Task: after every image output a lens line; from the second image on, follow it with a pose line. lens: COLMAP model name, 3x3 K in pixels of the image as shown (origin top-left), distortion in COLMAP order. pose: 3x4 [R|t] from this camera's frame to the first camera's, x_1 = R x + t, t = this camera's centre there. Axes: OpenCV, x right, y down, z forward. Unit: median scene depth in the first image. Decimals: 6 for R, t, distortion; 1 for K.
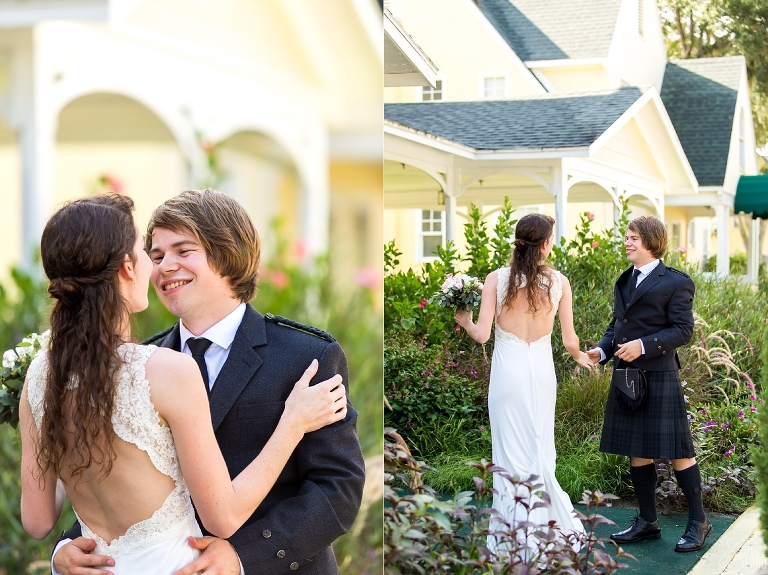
lens RADIAL K [[4312.3, 0, 384.0], [0, 4312.3, 287.5], [0, 0, 1]] dist [1.126131, -20.586906]
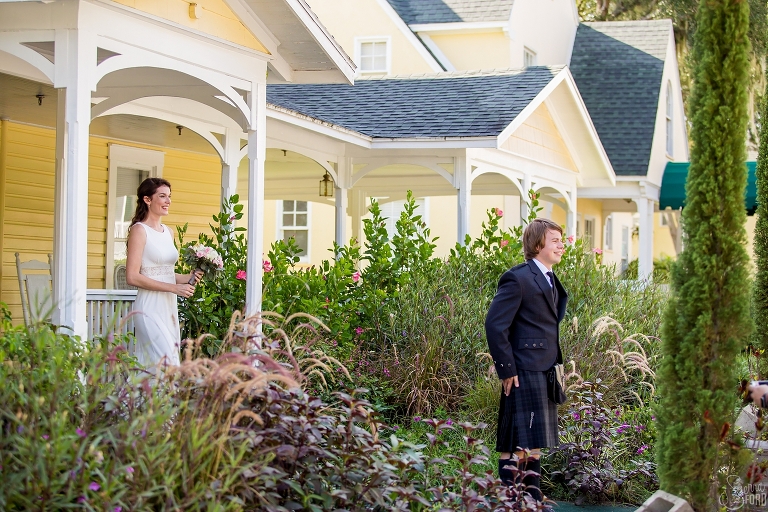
lens RADIAL K [[1279.0, 0, 384.0], [0, 1279.0, 256.0], [0, 0, 1]] dist [-0.201828, 0.027409]
pose [[0.994324, 0.014062, -0.105459, 0.052627], [-0.013867, 0.999901, 0.002578, -0.007753], [0.105485, -0.001101, 0.994420, 0.734102]]
